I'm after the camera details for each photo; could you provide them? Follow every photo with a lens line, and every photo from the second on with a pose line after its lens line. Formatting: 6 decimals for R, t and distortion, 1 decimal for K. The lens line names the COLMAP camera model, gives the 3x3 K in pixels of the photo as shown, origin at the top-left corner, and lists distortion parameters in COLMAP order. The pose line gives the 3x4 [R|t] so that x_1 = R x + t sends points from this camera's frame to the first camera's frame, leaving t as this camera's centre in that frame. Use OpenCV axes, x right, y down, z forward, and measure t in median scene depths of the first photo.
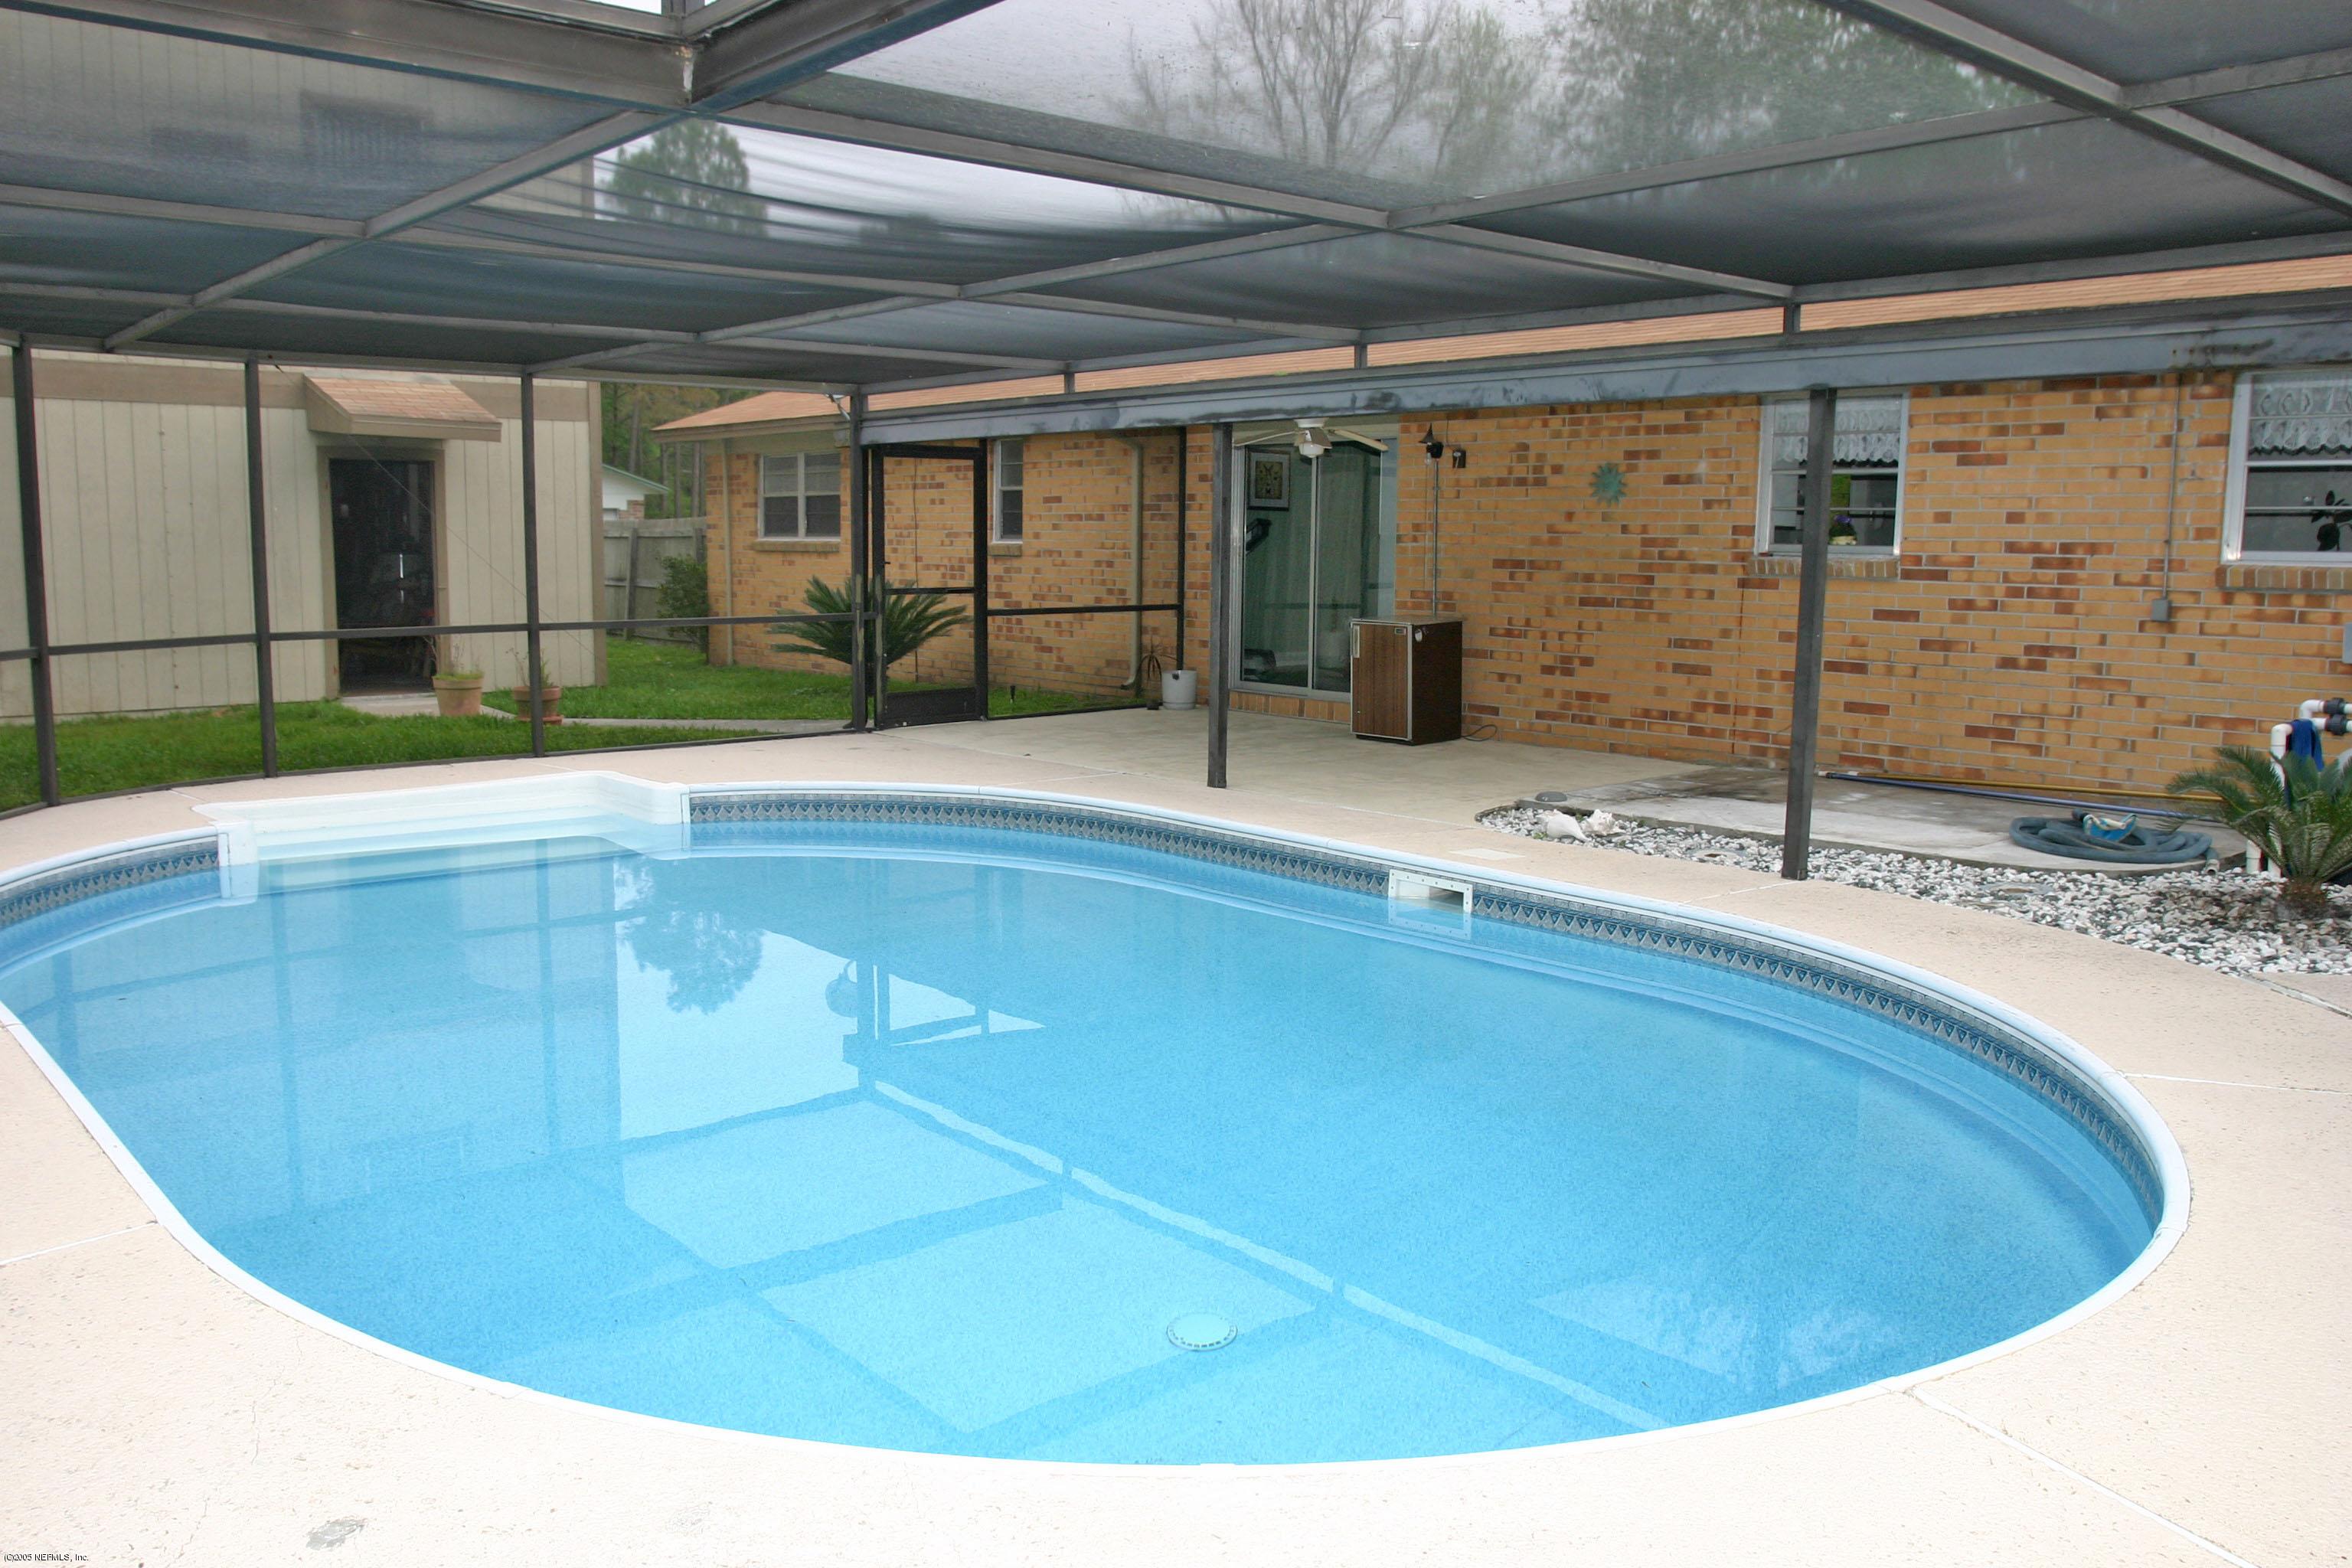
lens RADIAL K [[1826.1, 0, 1178.1], [0, 1826.1, 786.4], [0, 0, 1]] dist [-0.045470, -0.001427]
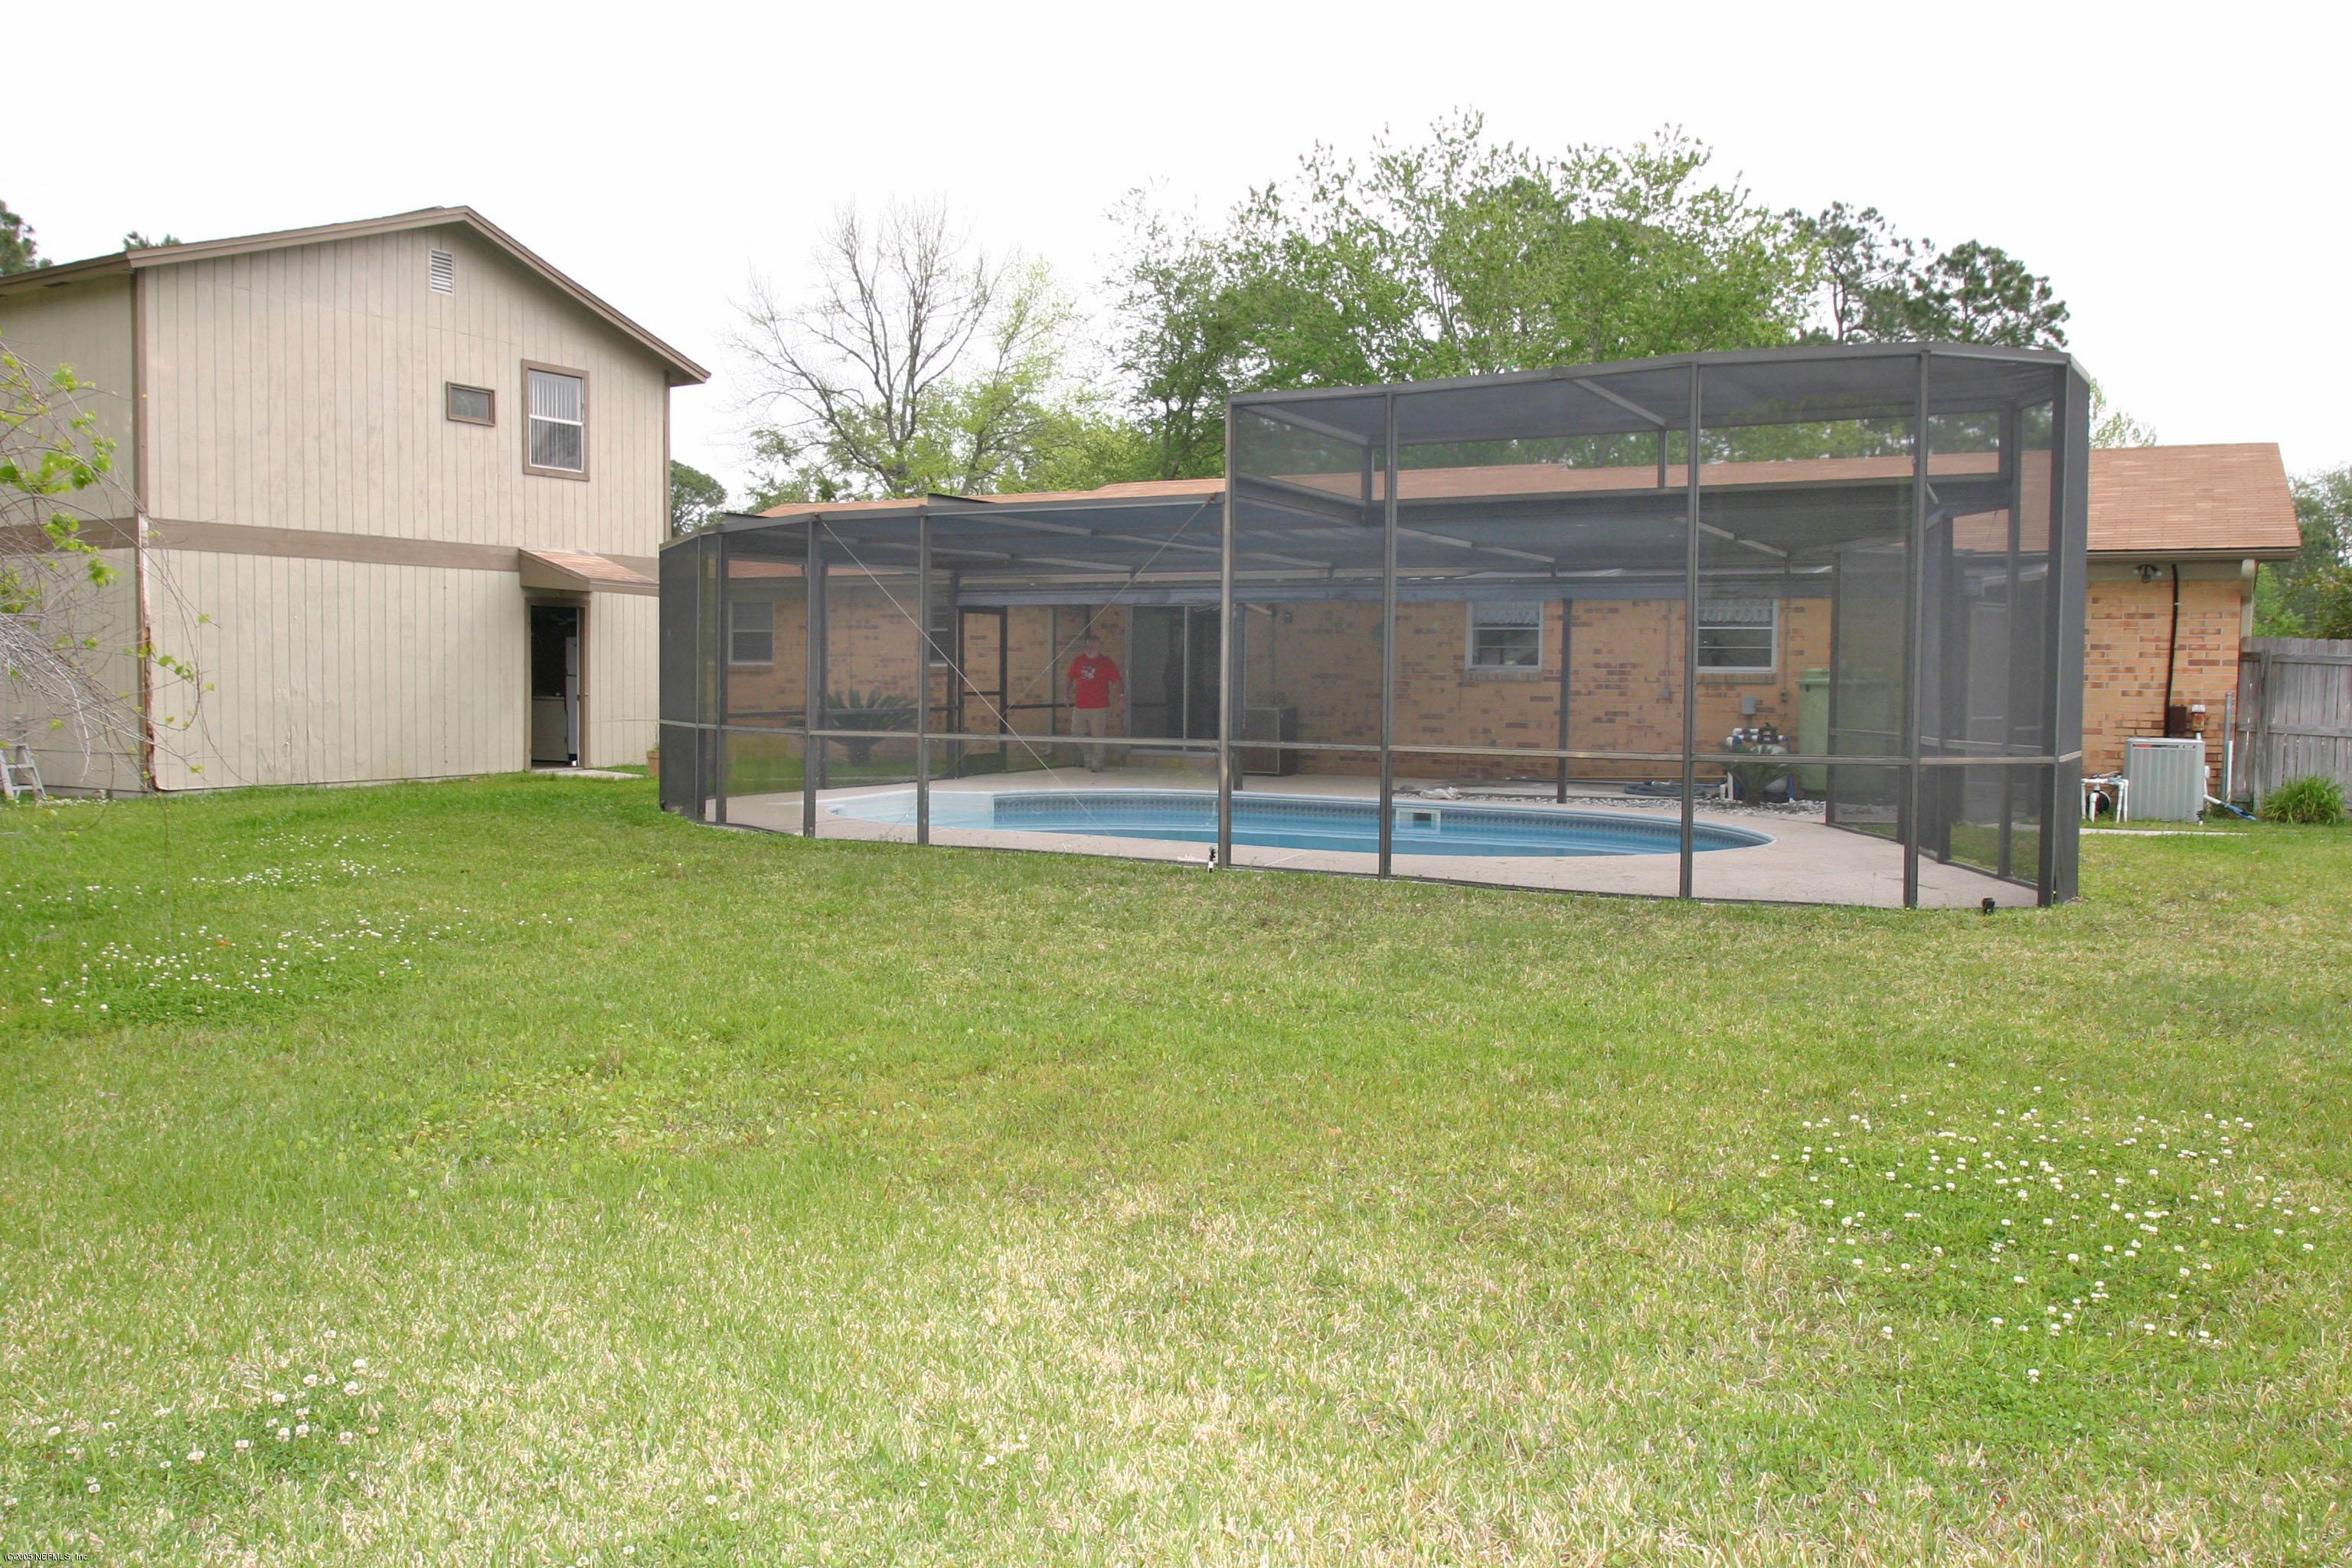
lens RADIAL K [[1826.1, 0, 1175.2], [0, 1826.1, 782.1], [0, 0, 1]] dist [-0.045470, -0.001427]
pose [[0.937841, -0.020702, 0.346448, -0.669961], [0.045655, 0.996904, -0.064020, 0.106250], [-0.344050, 0.075857, 0.935882, -0.735604]]
